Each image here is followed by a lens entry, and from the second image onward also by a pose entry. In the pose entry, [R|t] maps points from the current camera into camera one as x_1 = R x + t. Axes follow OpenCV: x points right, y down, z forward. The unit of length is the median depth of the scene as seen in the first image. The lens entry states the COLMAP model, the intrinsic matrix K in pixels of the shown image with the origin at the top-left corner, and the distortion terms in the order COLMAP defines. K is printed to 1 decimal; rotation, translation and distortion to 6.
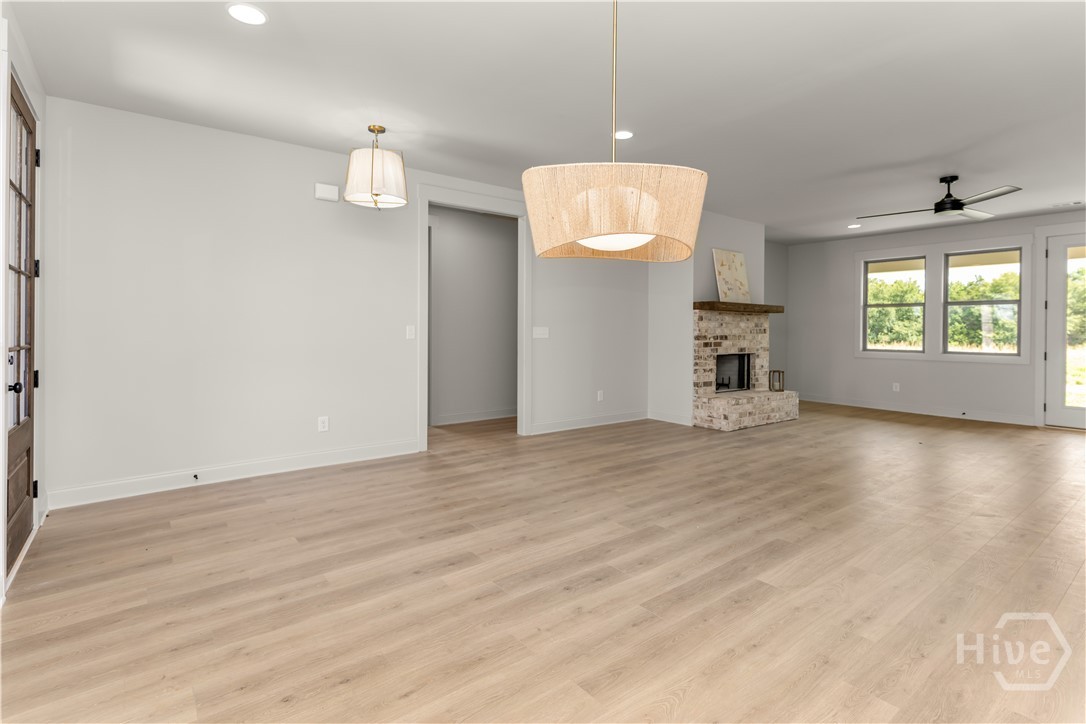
lens RADIAL K [[517.7, 0, 546.5], [0, 517.7, 329.0], [0, 0, 1]] dist [0.001192, -0.001310]
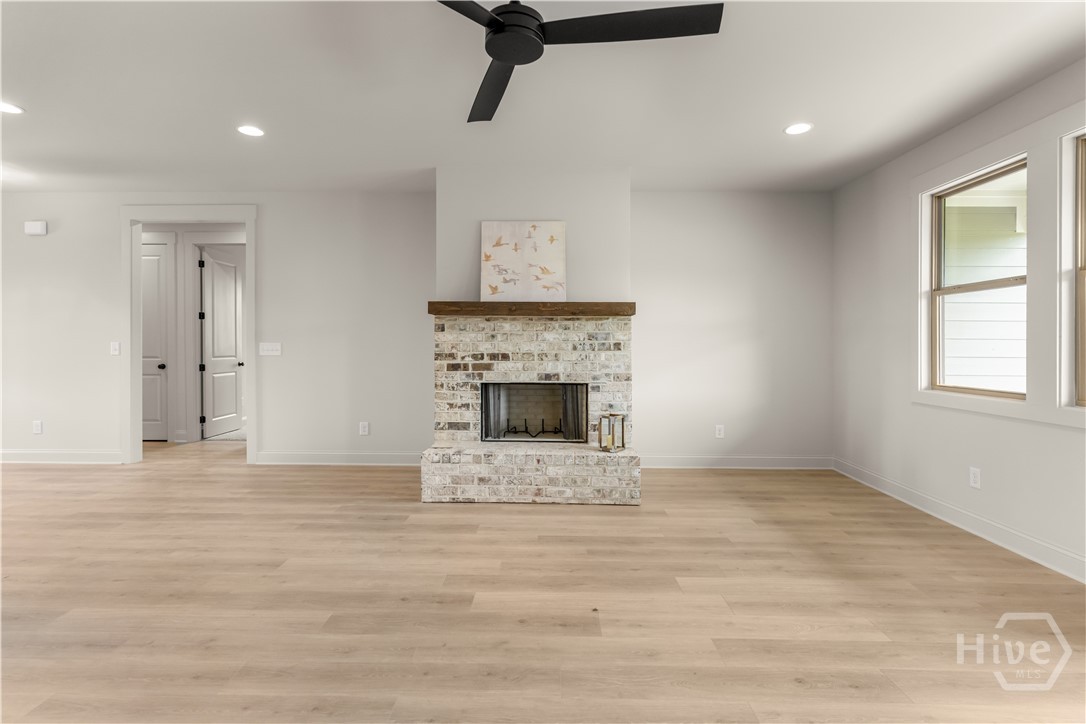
lens RADIAL K [[517.7, 0, 542.1], [0, 517.7, 351.7], [0, 0, 1]] dist [0.001192, -0.001310]
pose [[0.784027, 0.003445, -0.620717, 0.815834], [0.002746, 0.999956, 0.009018, 0.004738], [0.620721, -0.008775, 0.783983, 0.550251]]
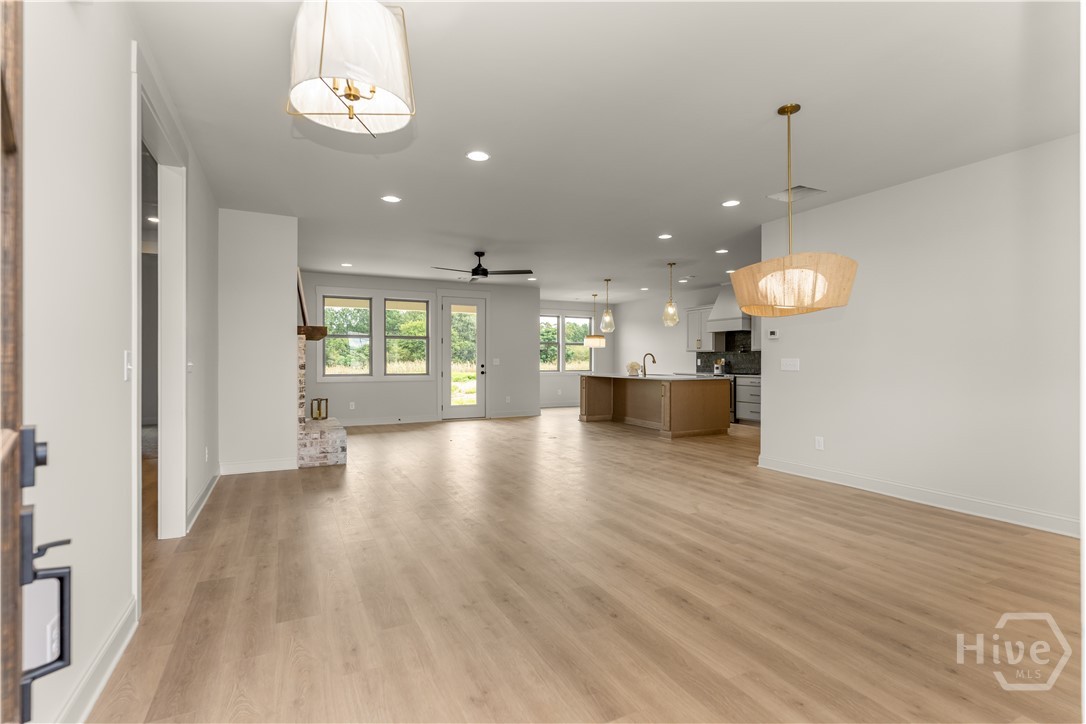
lens RADIAL K [[517.7, 0, 524.7], [0, 517.7, 357.2], [0, 0, 1]] dist [0.001192, -0.001310]
pose [[0.221462, -0.001997, 0.975167, -0.480860], [0.000465, 0.999998, 0.001942, -0.001048], [-0.975169, 0.000023, 0.221463, 0.434771]]
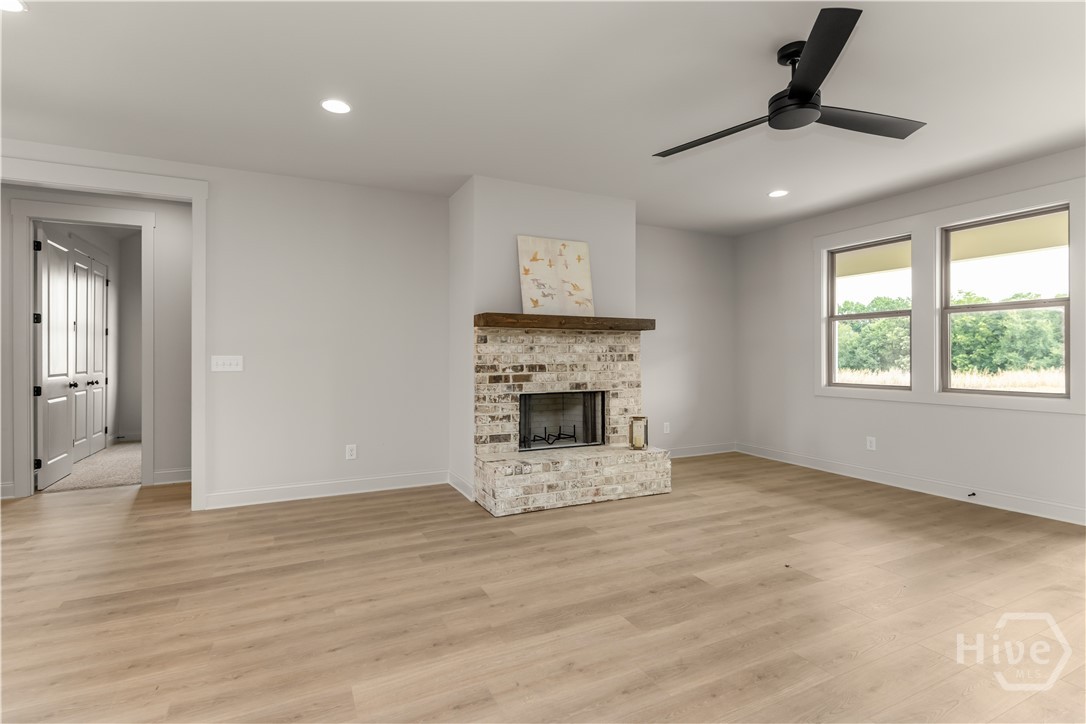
lens RADIAL K [[517.7, 0, 542.3], [0, 517.7, 353.9], [0, 0, 1]] dist [0.001192, -0.001310]
pose [[0.980557, -0.009459, -0.196005, 0.499482], [0.008584, 0.999949, -0.005310, 0.002023], [0.196045, 0.003524, 0.980588, 0.363899]]
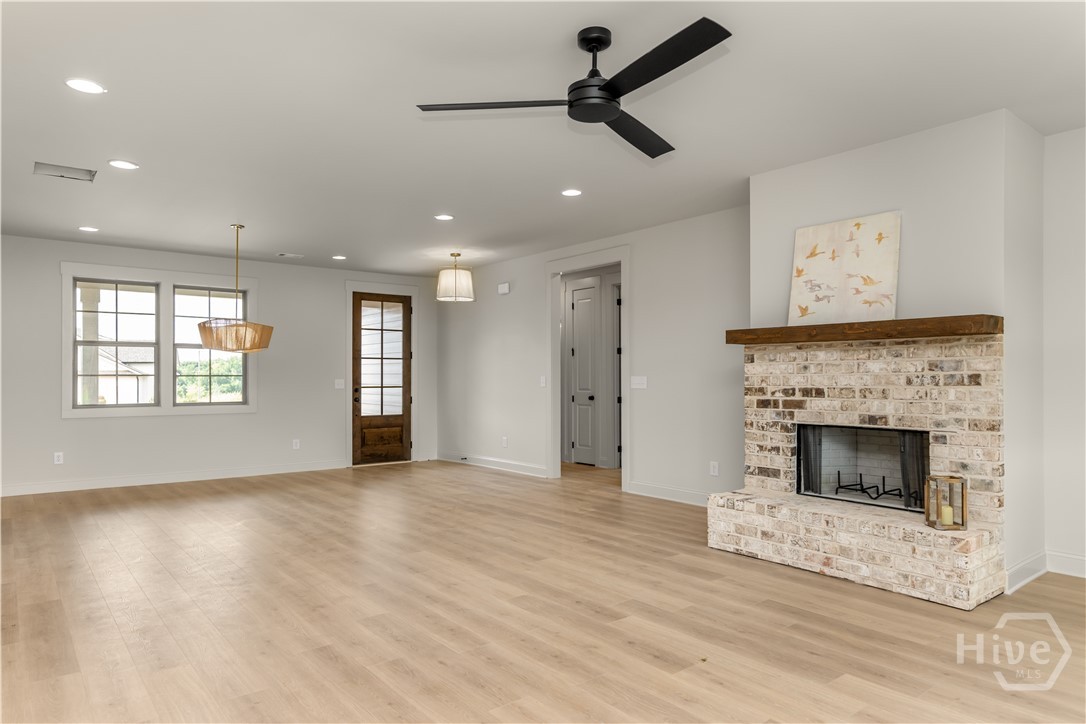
lens RADIAL K [[675.8, 0, 541.1], [0, 675.8, 384.5], [0, 0, 1]] dist [-0.013230, 0.008039]
pose [[0.019224, 0.004162, -0.999807, 1.062283], [0.002294, 0.999989, 0.004207, 0.005164], [0.999813, -0.002374, 0.019214, 0.740982]]
